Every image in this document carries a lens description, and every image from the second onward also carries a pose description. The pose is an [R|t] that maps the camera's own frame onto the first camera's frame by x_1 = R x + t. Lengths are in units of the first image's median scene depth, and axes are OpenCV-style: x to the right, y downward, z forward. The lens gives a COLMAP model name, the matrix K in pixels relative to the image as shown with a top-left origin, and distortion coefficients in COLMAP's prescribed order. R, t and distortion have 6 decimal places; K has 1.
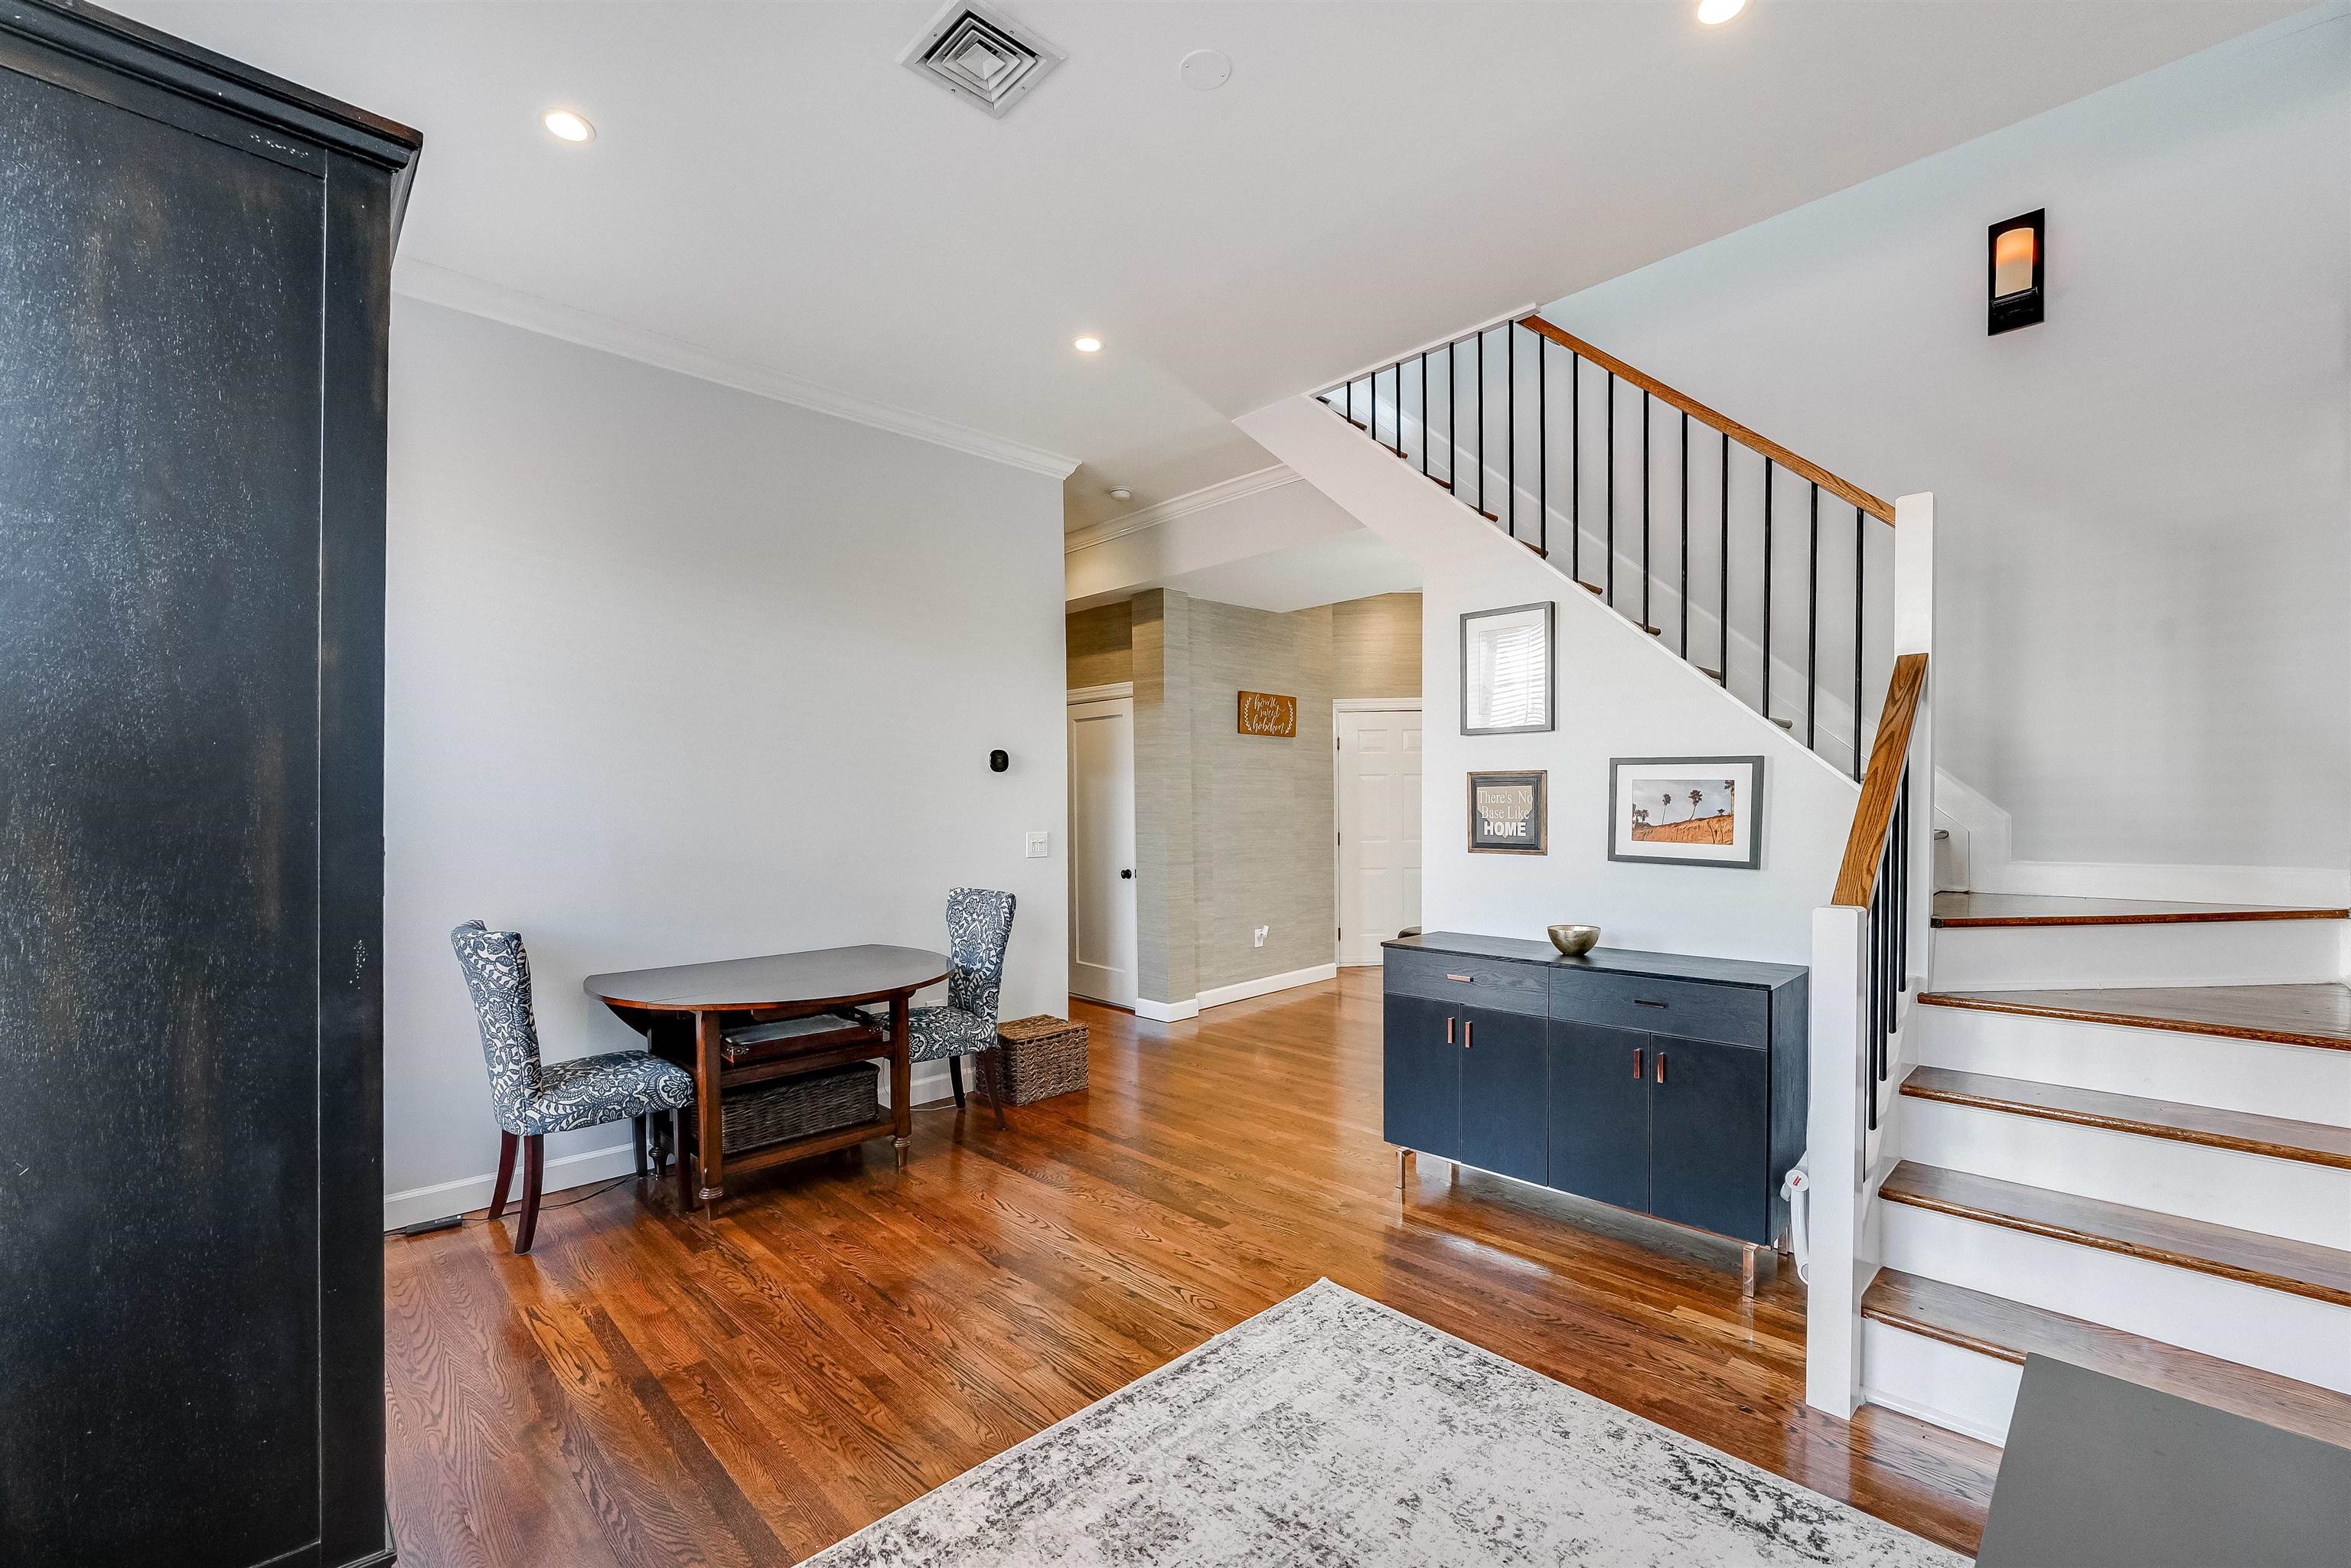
lens RADIAL K [[958.3, 0, 1162.7], [0, 958.3, 823.5], [0, 0, 1]] dist [-0.013169, 0.001772]
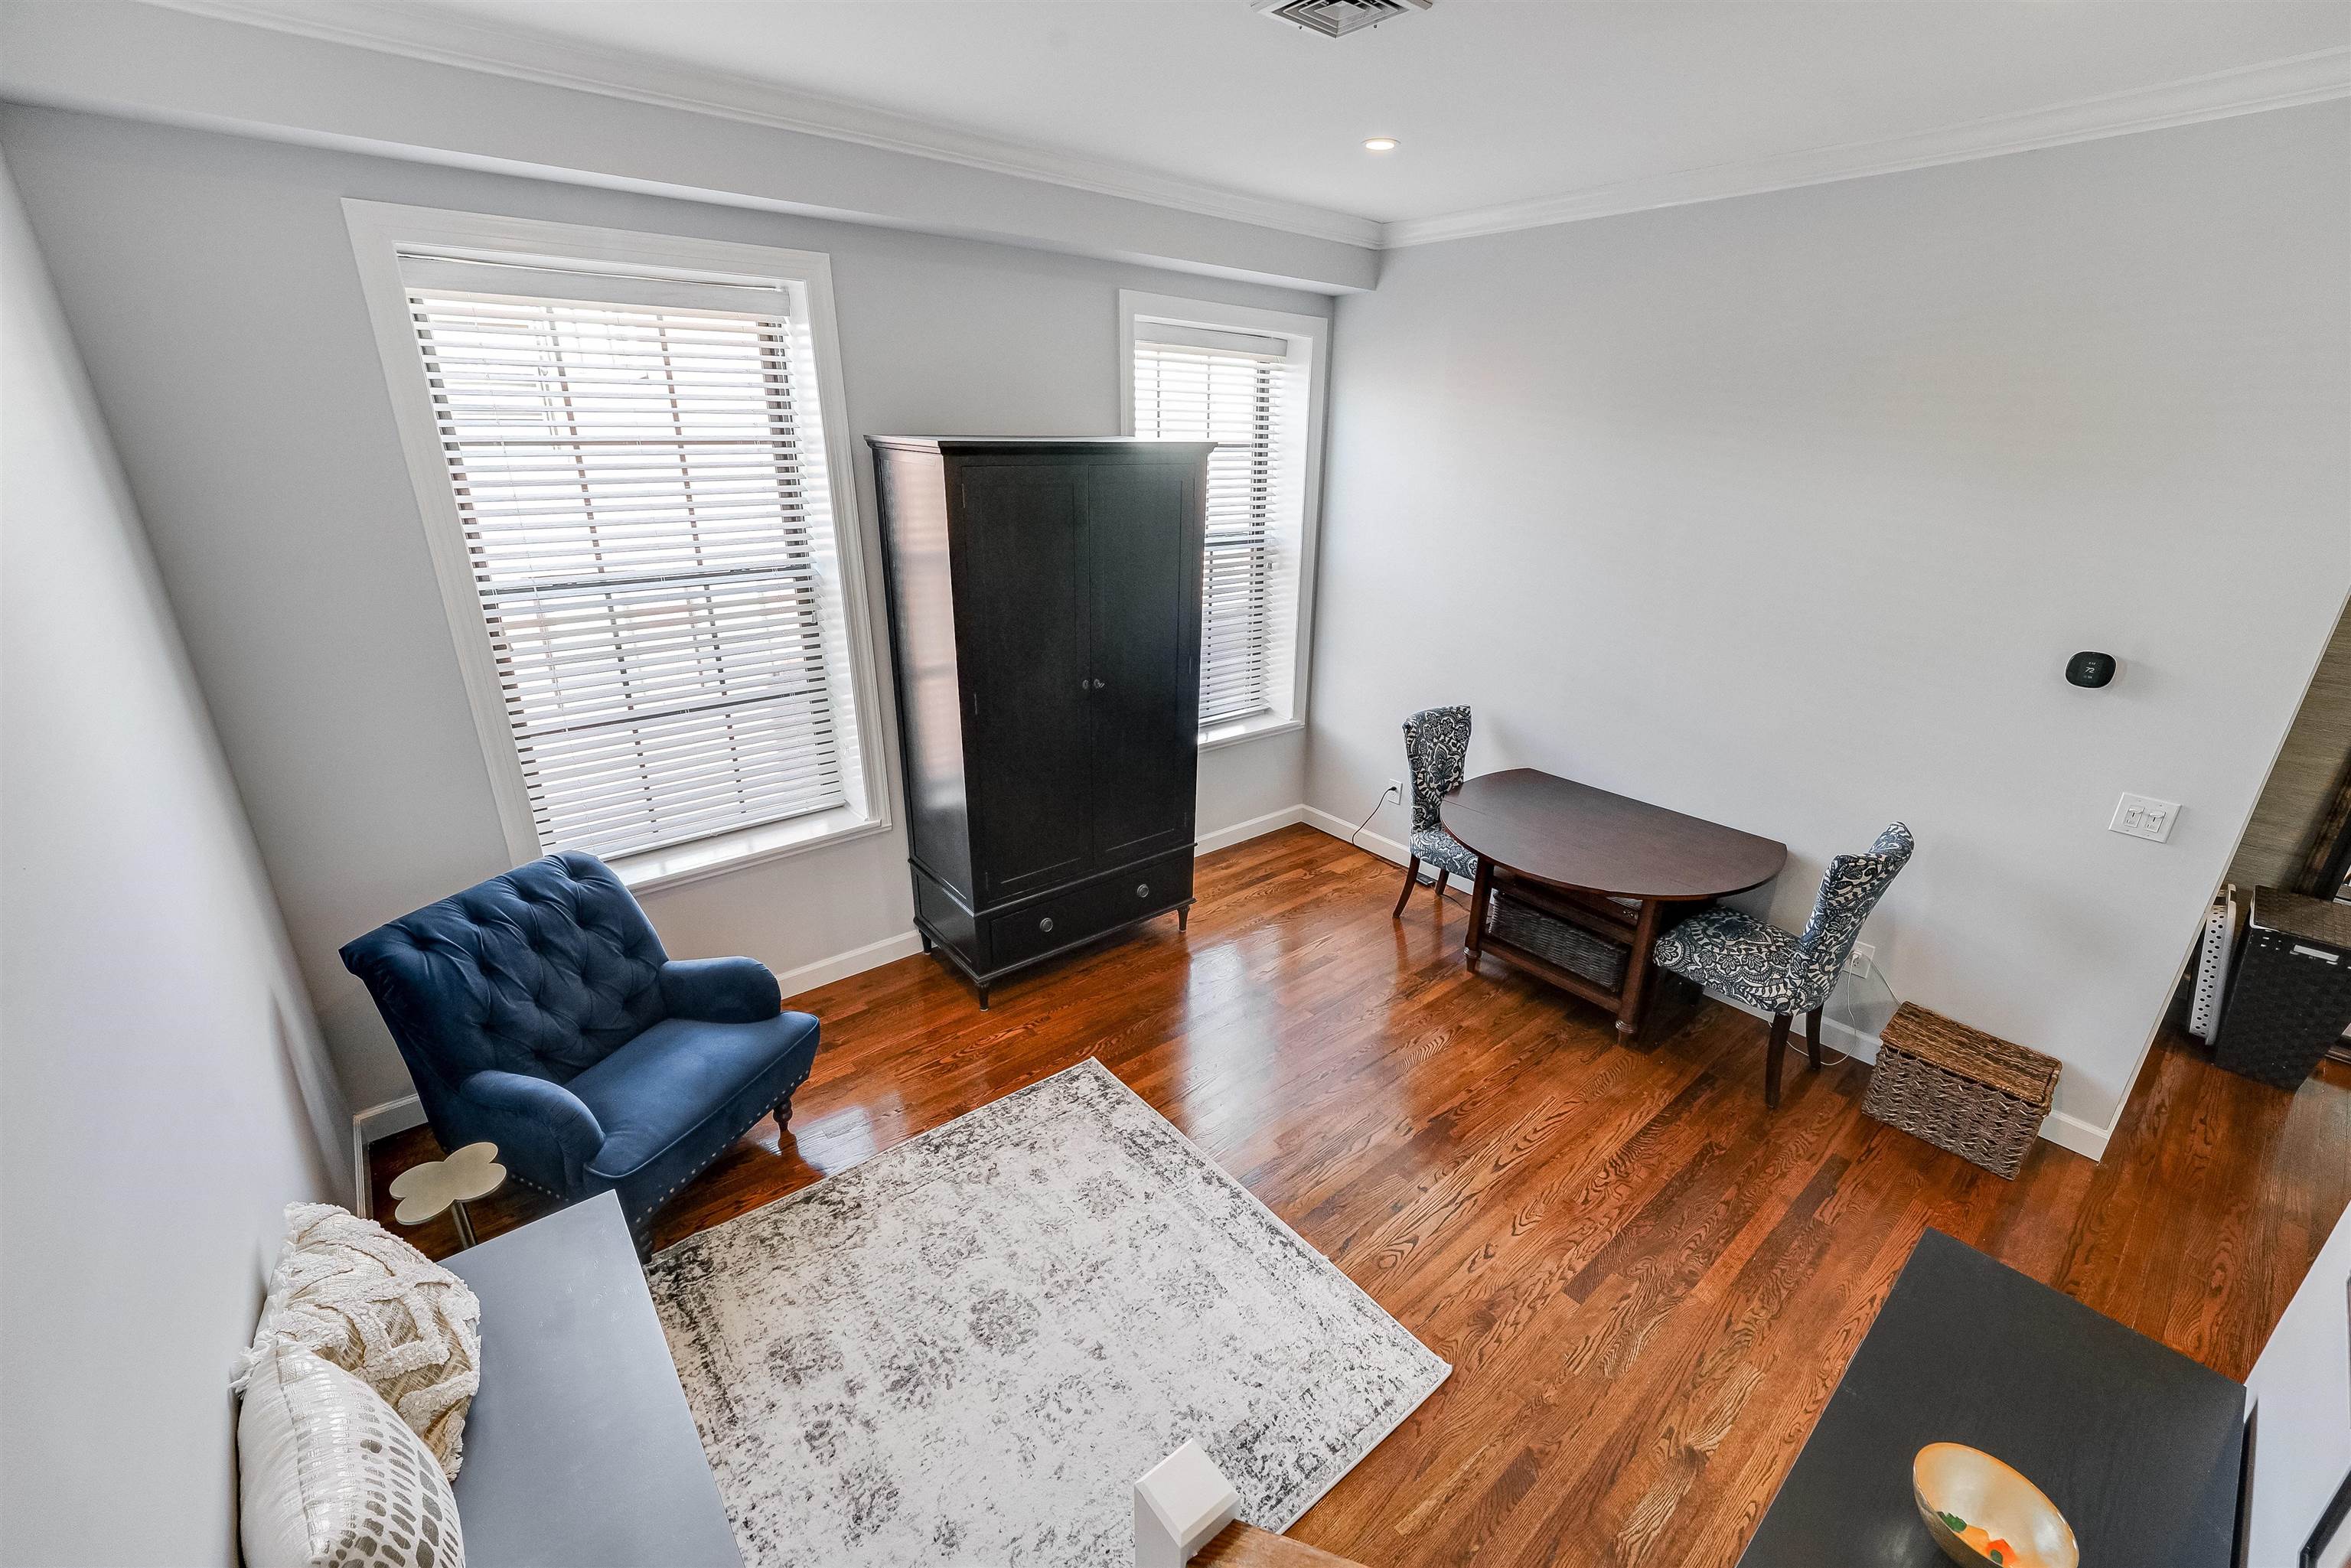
lens RADIAL K [[958.3, 0, 1206.3], [0, 958.3, 763.7], [0, 0, 1]] dist [-0.013169, 0.001772]
pose [[-0.051660, 0.335675, -0.940560, 1.080144], [-0.043827, 0.940149, 0.337935, -0.443901], [0.997703, 0.058679, -0.033856, 1.017130]]
